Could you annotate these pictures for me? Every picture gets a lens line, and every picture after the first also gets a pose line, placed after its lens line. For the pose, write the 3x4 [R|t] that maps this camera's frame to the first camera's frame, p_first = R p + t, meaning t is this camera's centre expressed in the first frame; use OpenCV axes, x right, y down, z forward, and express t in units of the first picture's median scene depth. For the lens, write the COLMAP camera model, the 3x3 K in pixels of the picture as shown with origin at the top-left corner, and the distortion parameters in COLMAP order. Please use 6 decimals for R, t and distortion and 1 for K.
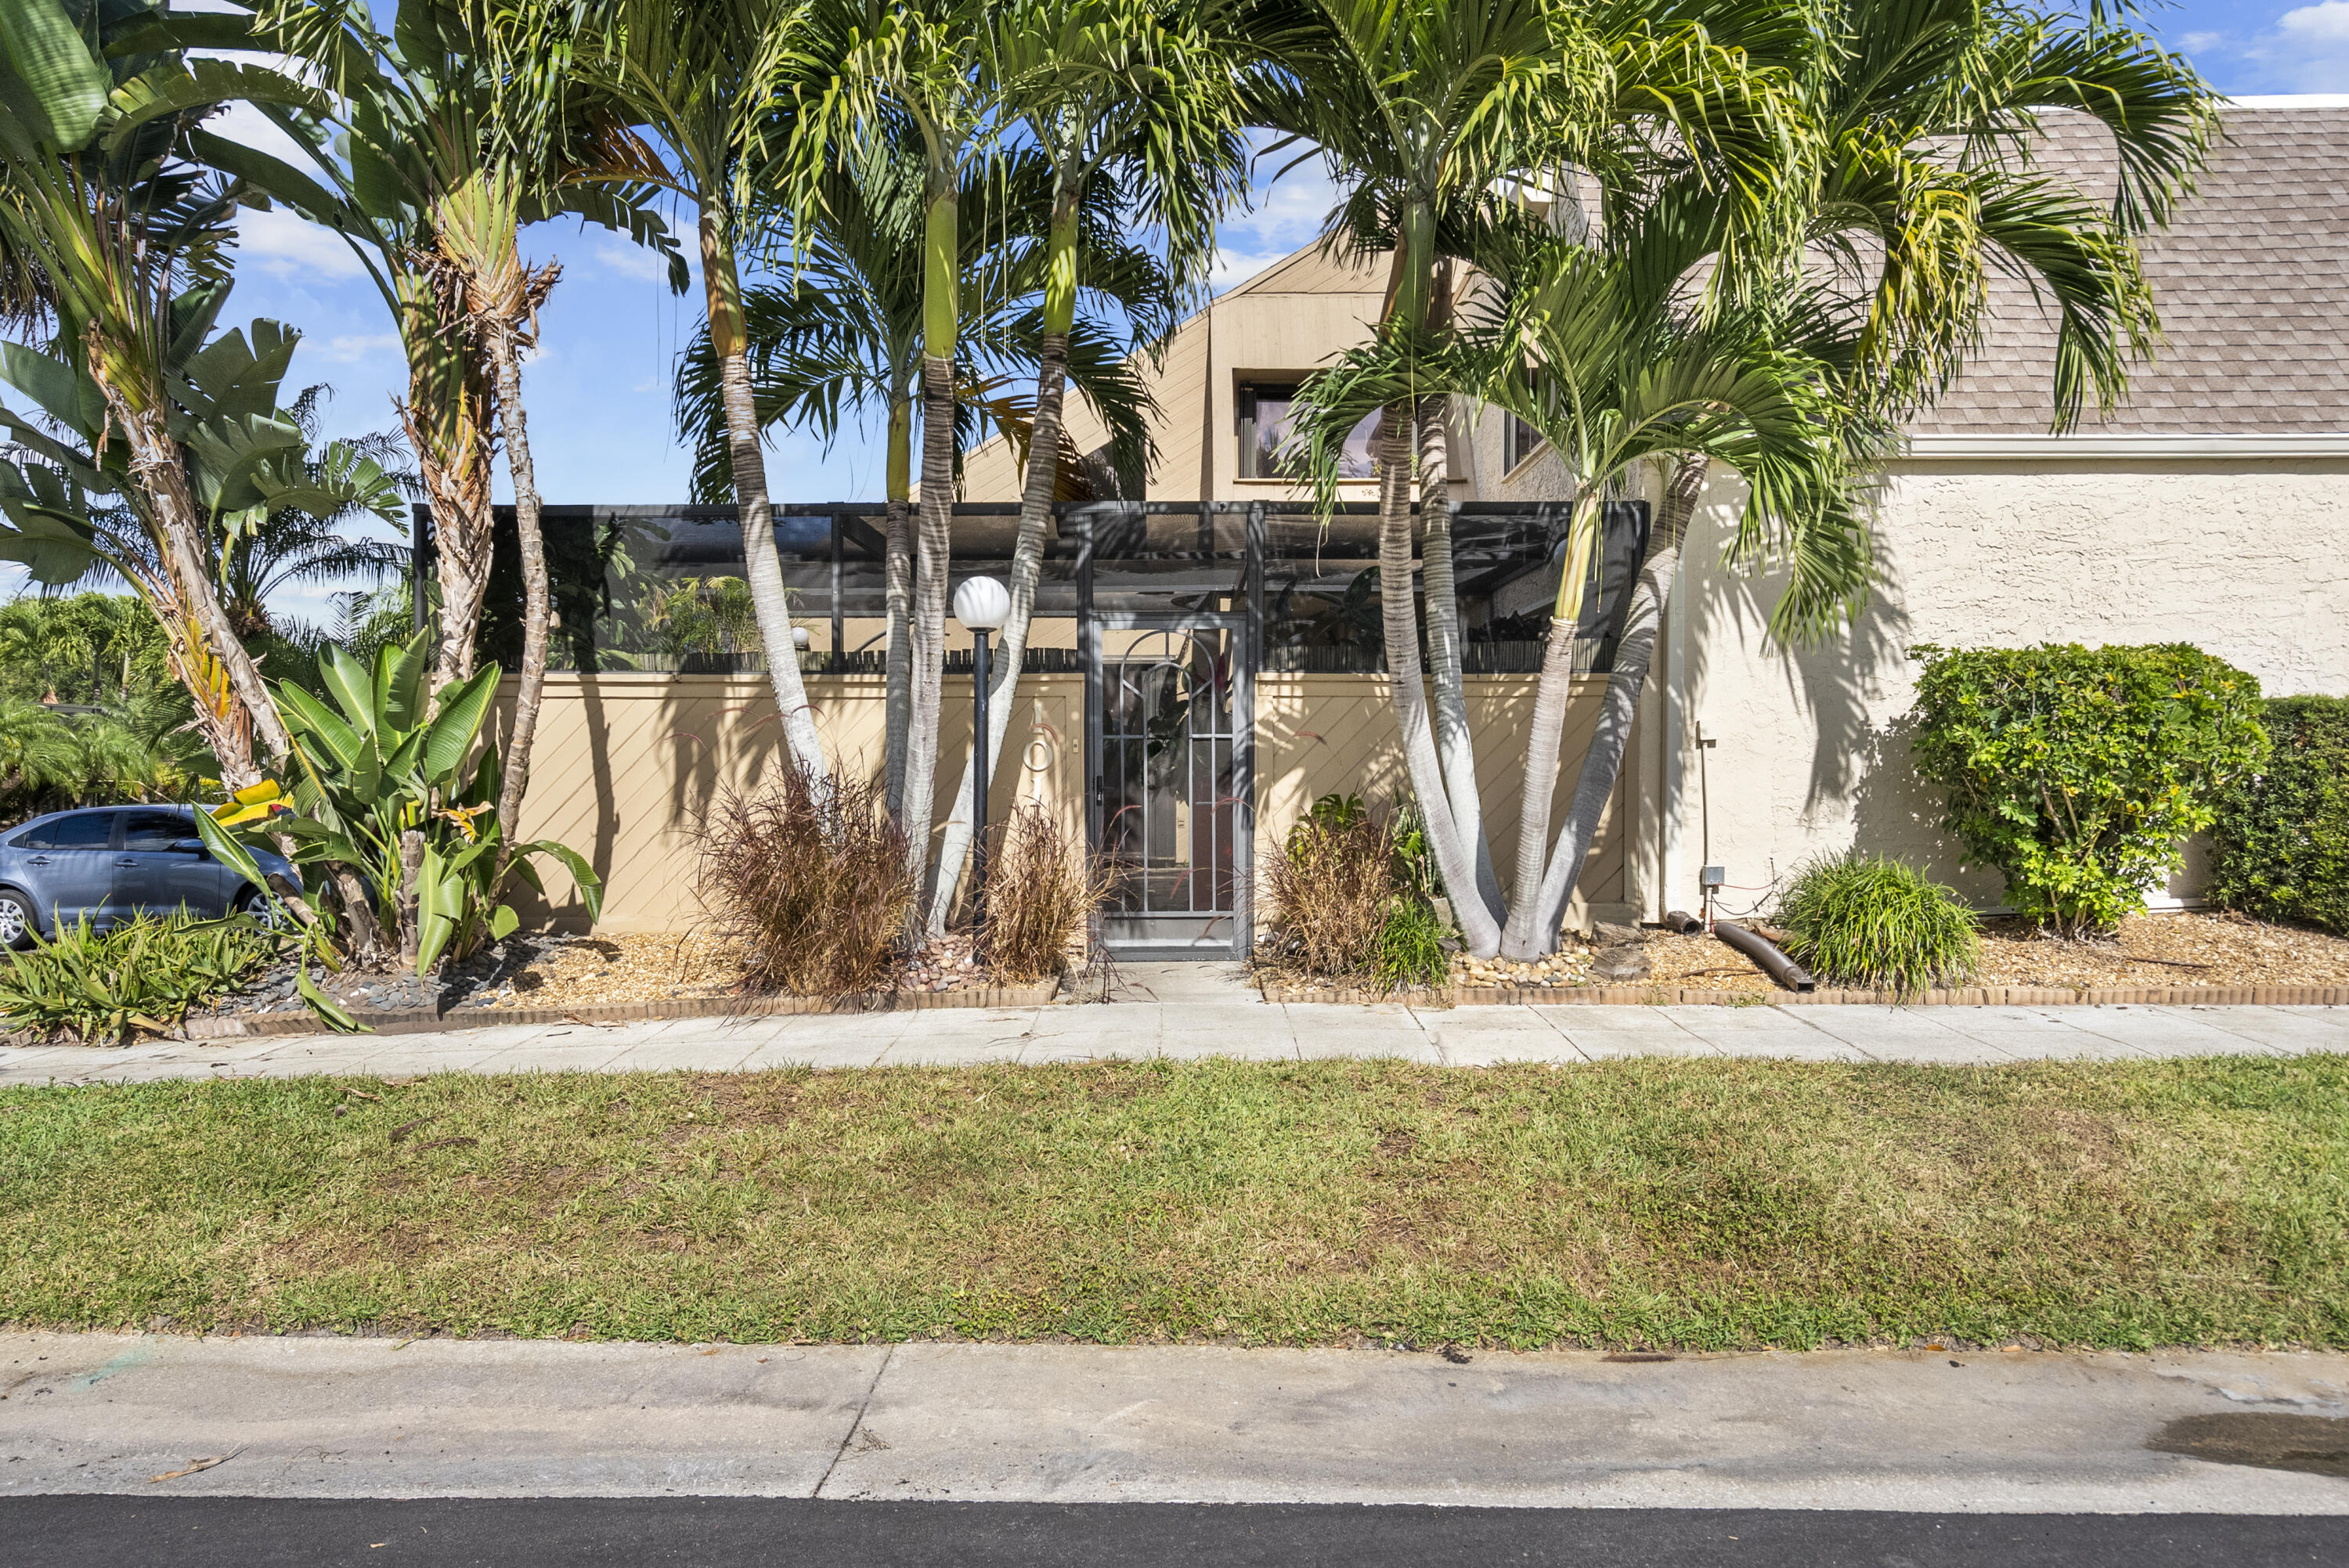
lens RADIAL K [[1478.3, 0, 1174.5], [0, 1478.3, 791.5], [0, 0, 1]] dist [0.001099, 0.001658]
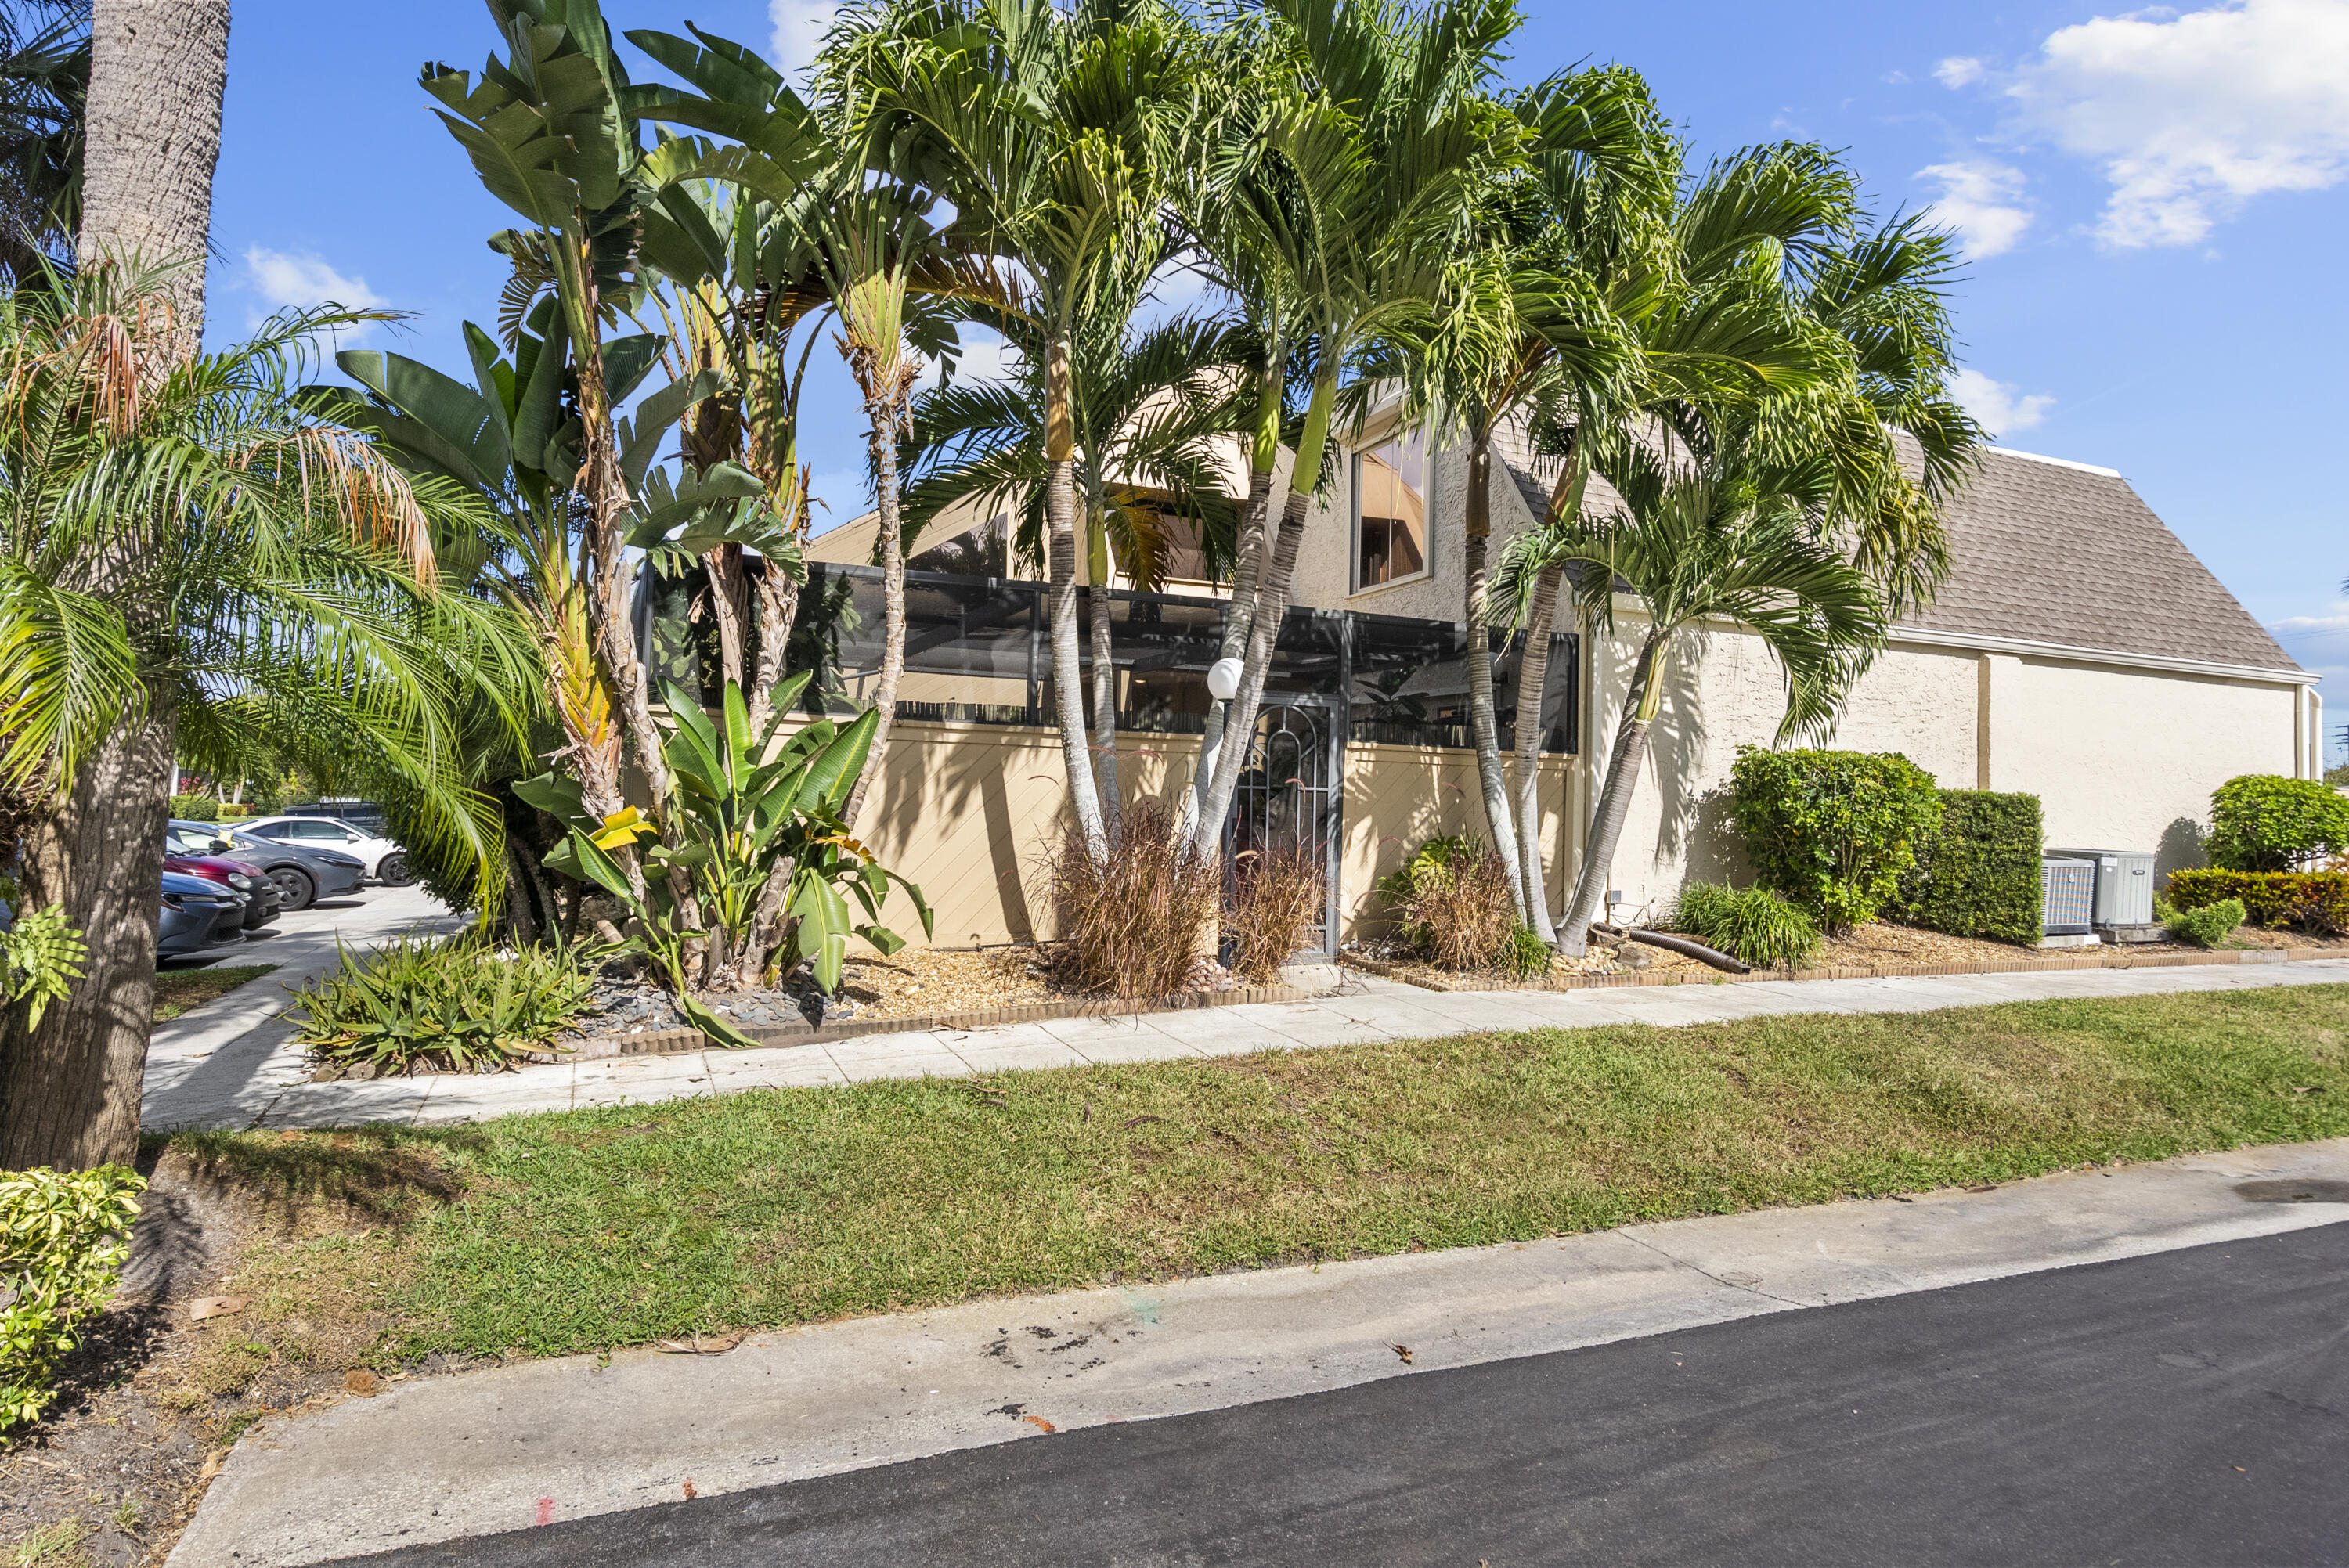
lens RADIAL K [[1309.3, 0, 1173.4], [0, 1309.3, 775.9], [0, 0, 1]] dist [0.007516, -0.000848]
pose [[0.913816, 0.035313, 0.404591, -0.617217], [-0.020441, 0.998949, -0.041021, 0.000548], [-0.405615, 0.029215, 0.913577, 0.007595]]
